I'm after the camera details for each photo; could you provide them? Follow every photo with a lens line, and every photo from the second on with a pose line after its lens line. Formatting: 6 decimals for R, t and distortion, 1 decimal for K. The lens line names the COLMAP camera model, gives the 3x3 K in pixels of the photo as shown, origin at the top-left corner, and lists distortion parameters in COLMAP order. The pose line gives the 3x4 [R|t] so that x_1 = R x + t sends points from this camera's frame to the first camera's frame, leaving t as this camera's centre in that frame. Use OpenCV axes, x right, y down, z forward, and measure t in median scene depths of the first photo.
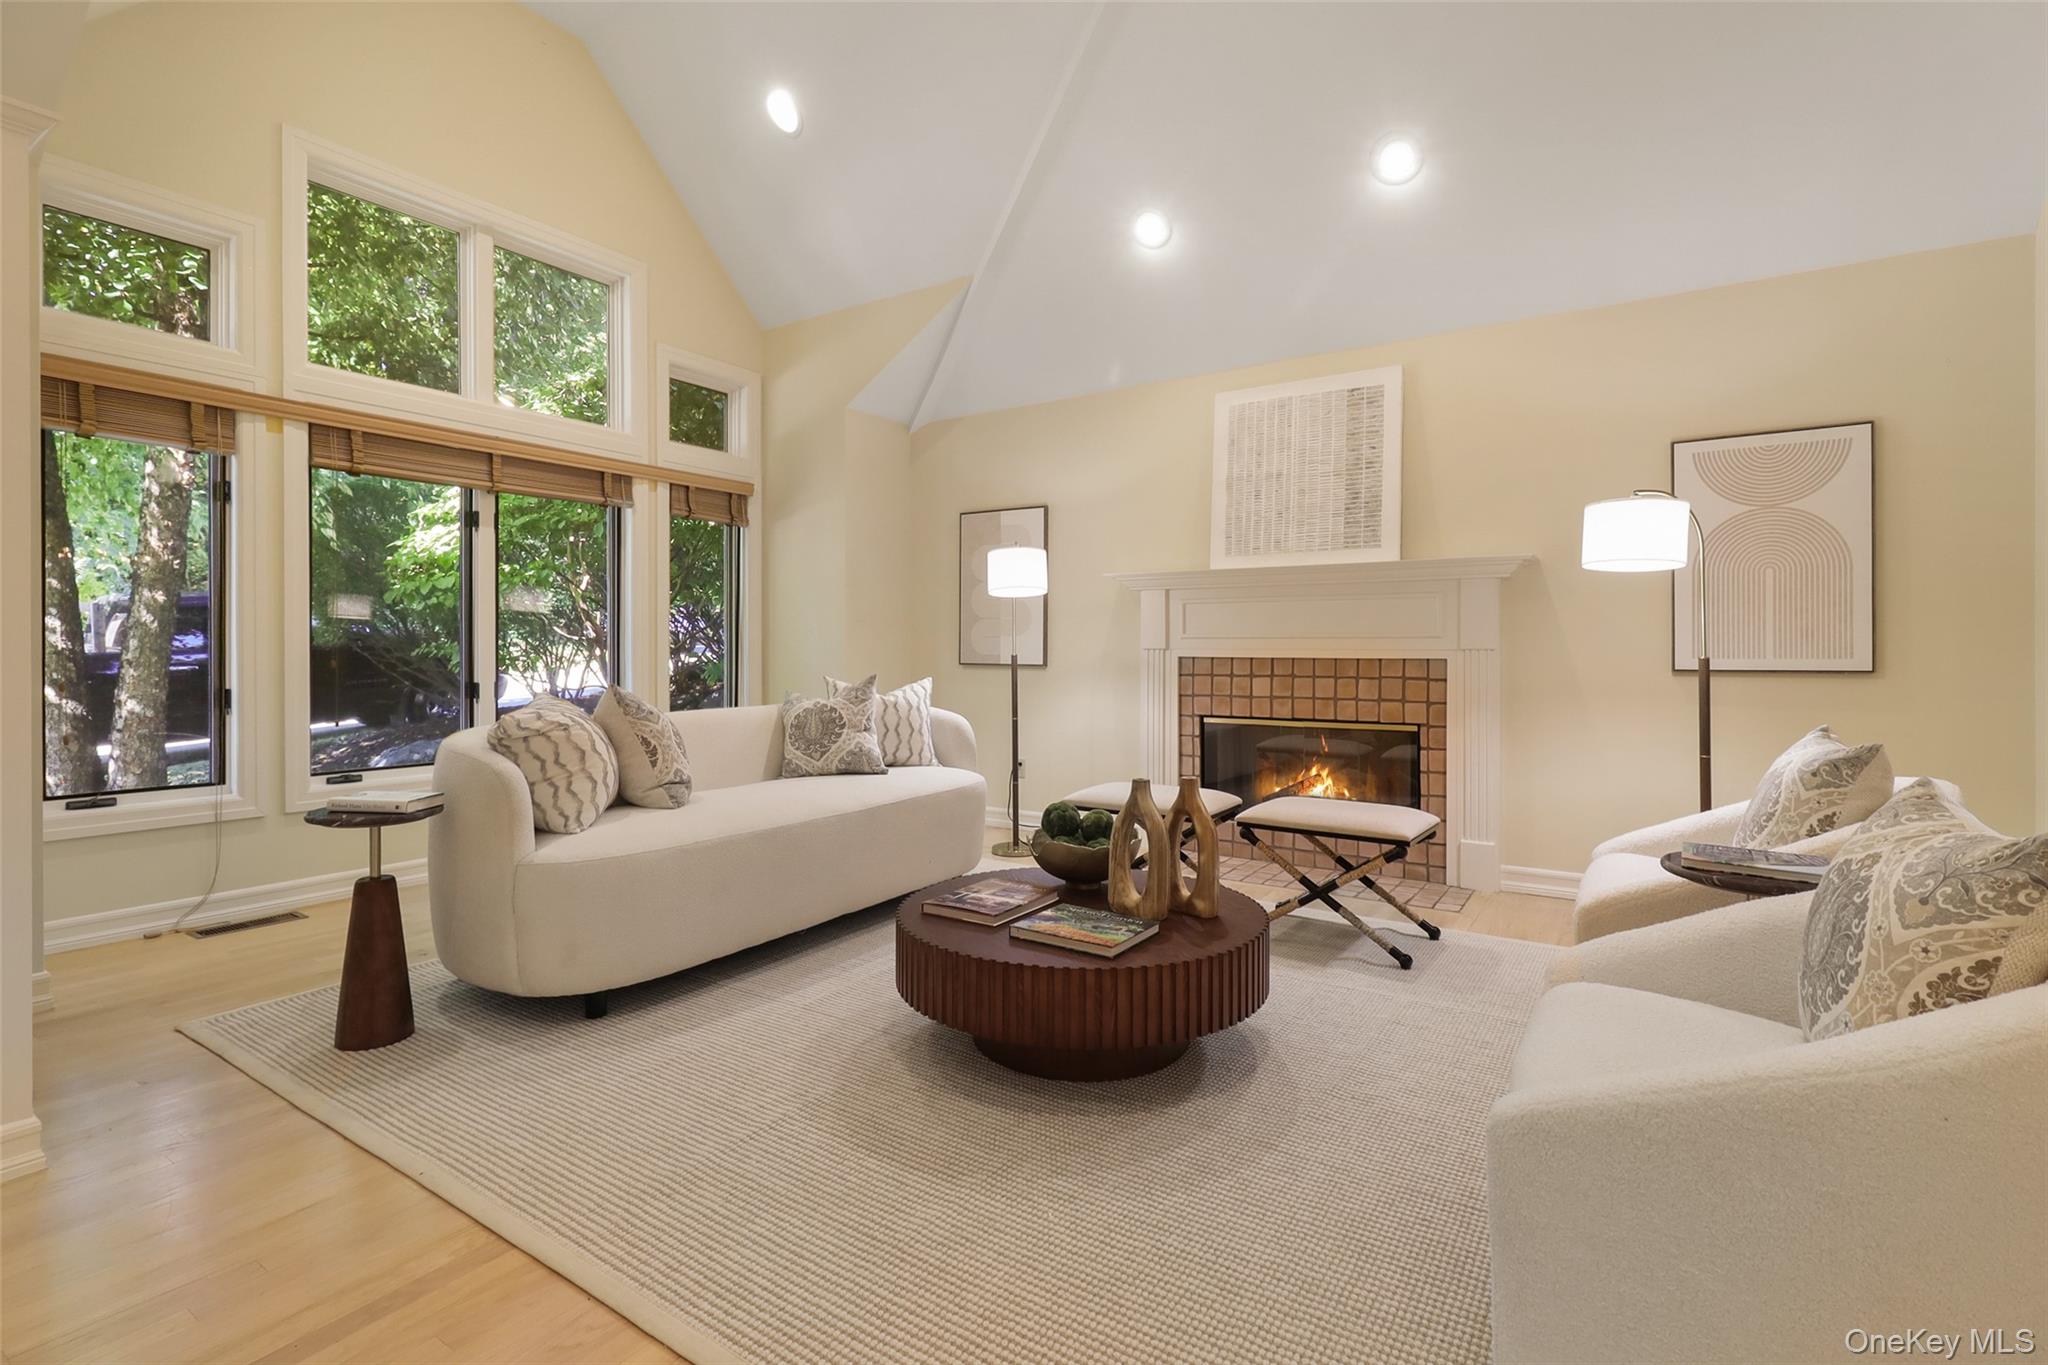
lens RADIAL K [[942.6, 0, 1029.4], [0, 942.6, 657.2], [0, 0, 1]] dist [0.001905, -0.000378]
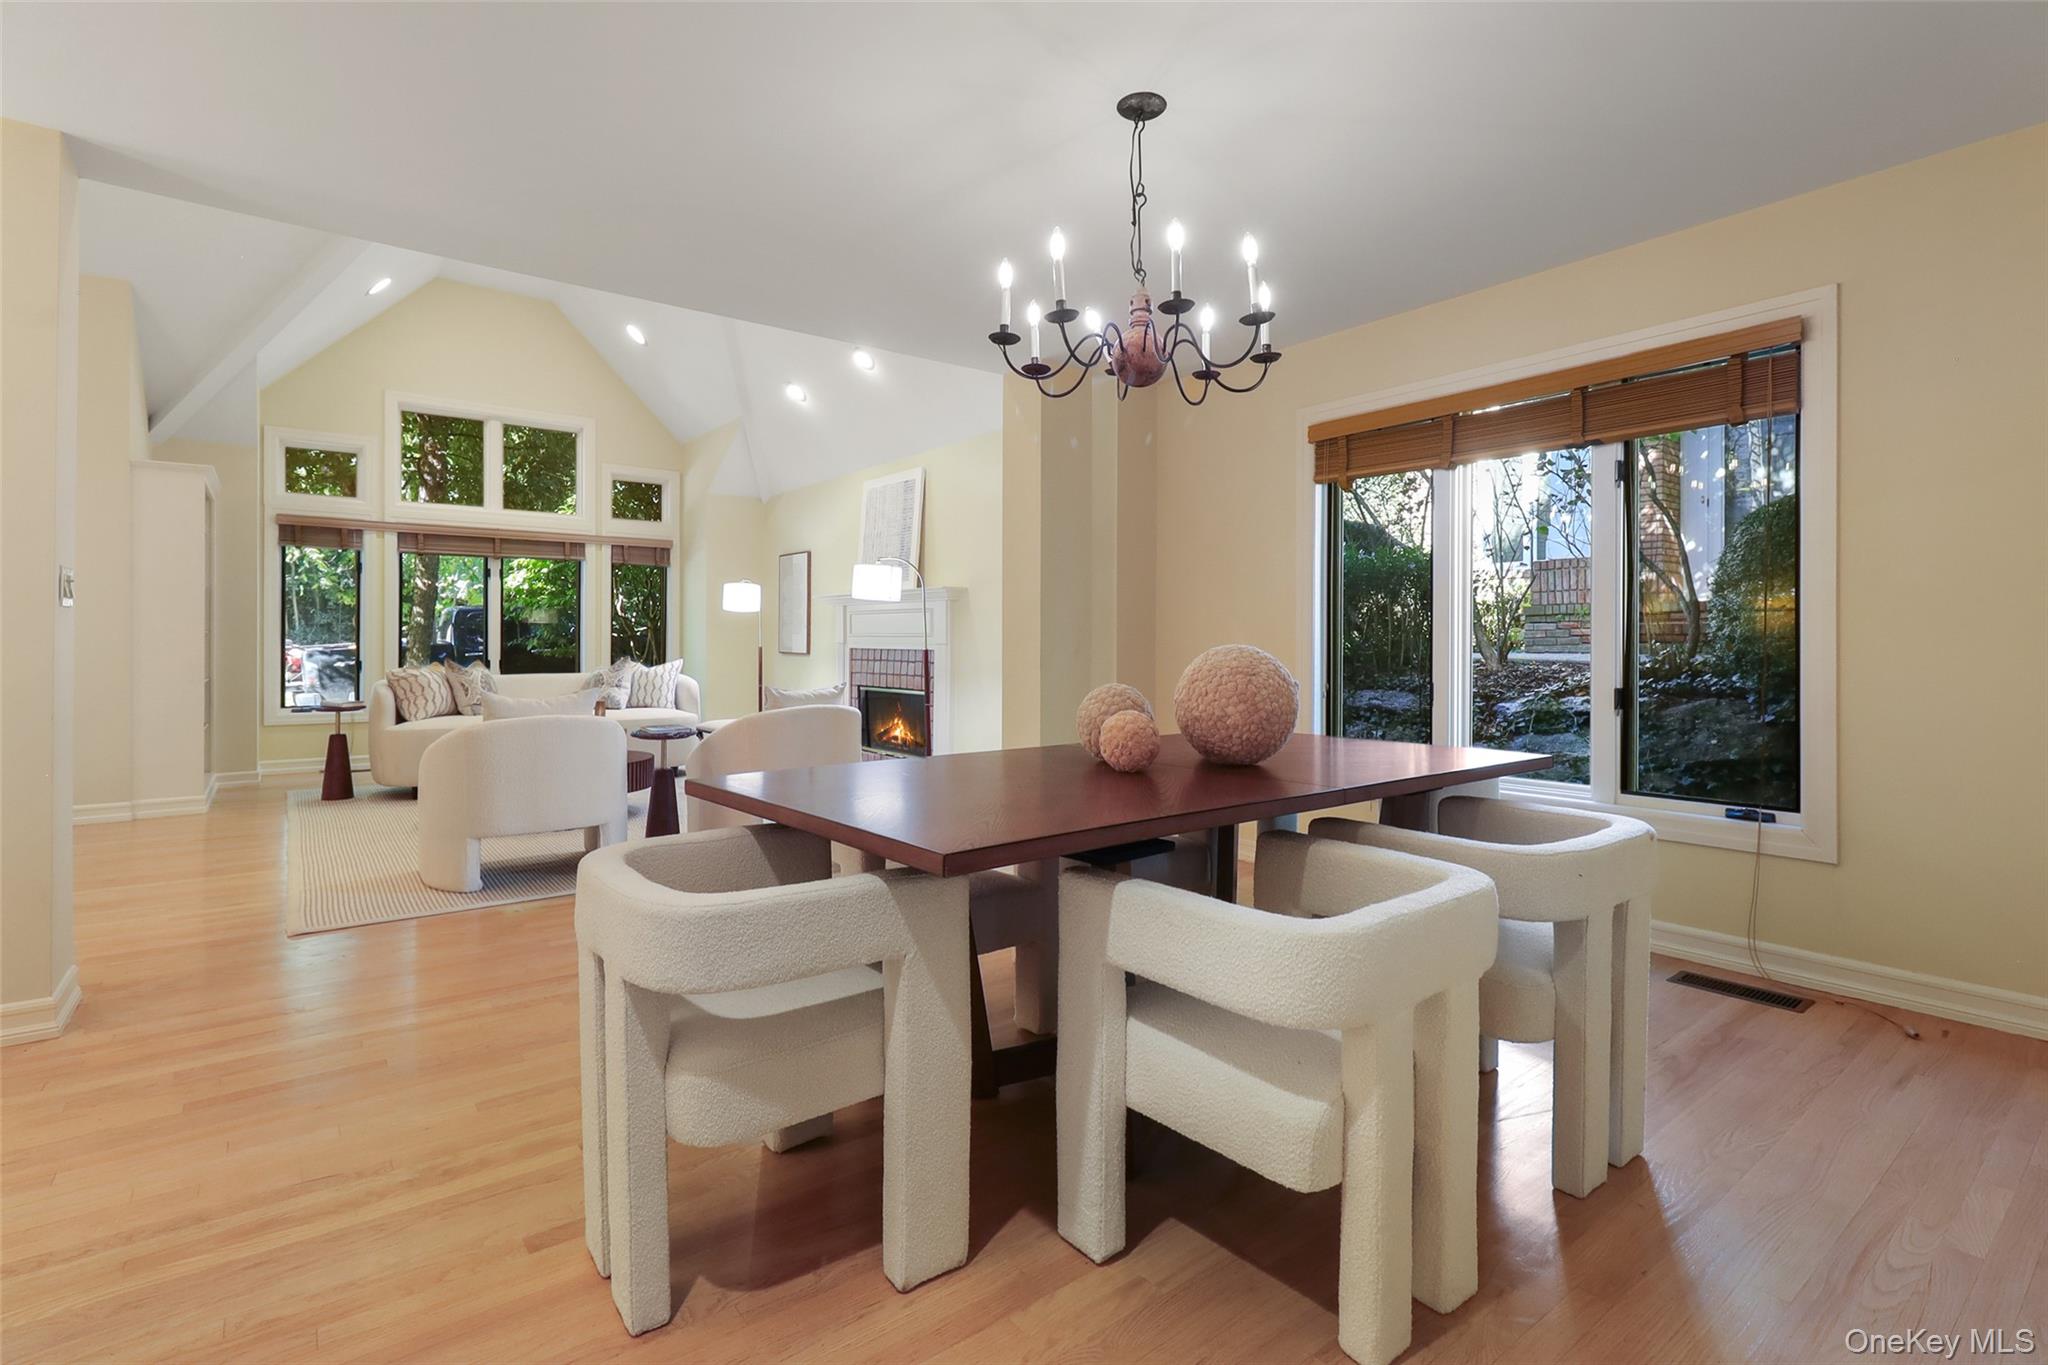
lens RADIAL K [[946.7, 0, 1025.4], [0, 946.7, 650.4], [0, 0, 1]] dist [0.001841, -0.000191]
pose [[0.949690, 0.004951, -0.313151, 1.110907], [-0.005255, 0.999986, -0.000127, 0.002210], [0.313146, 0.001766, 0.949703, -0.495332]]
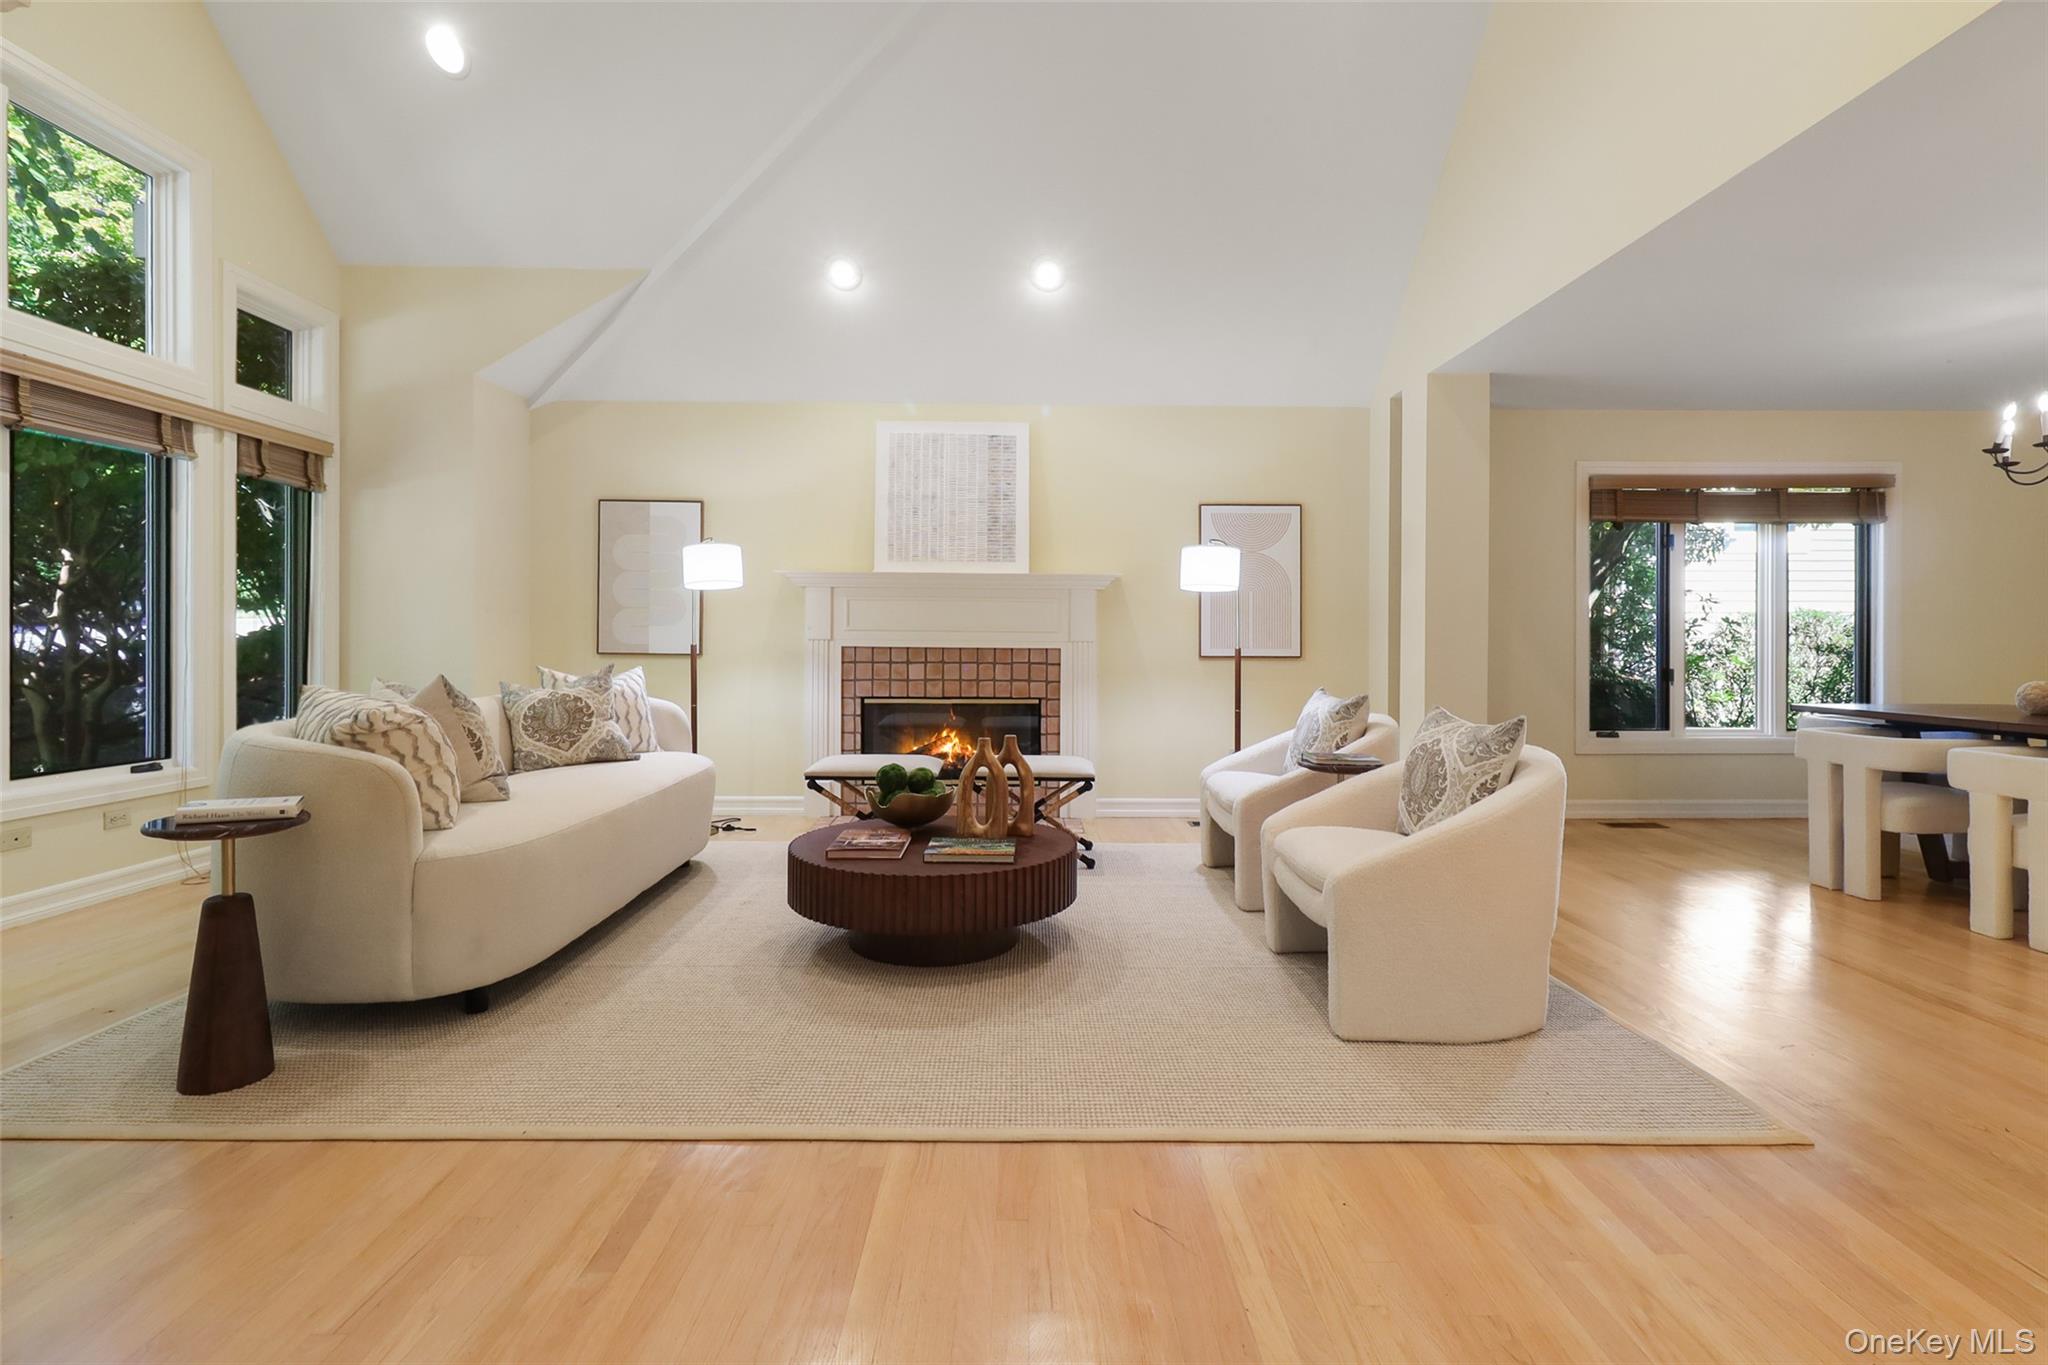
lens RADIAL K [[946.7, 0, 1025.4], [0, 946.7, 650.4], [0, 0, 1]] dist [0.001841, -0.000191]
pose [[0.832564, -0.000451, 0.553929, -0.345346], [-0.002194, 0.999989, 0.004112, -0.000877], [-0.553925, -0.004639, 0.832554, -0.090165]]
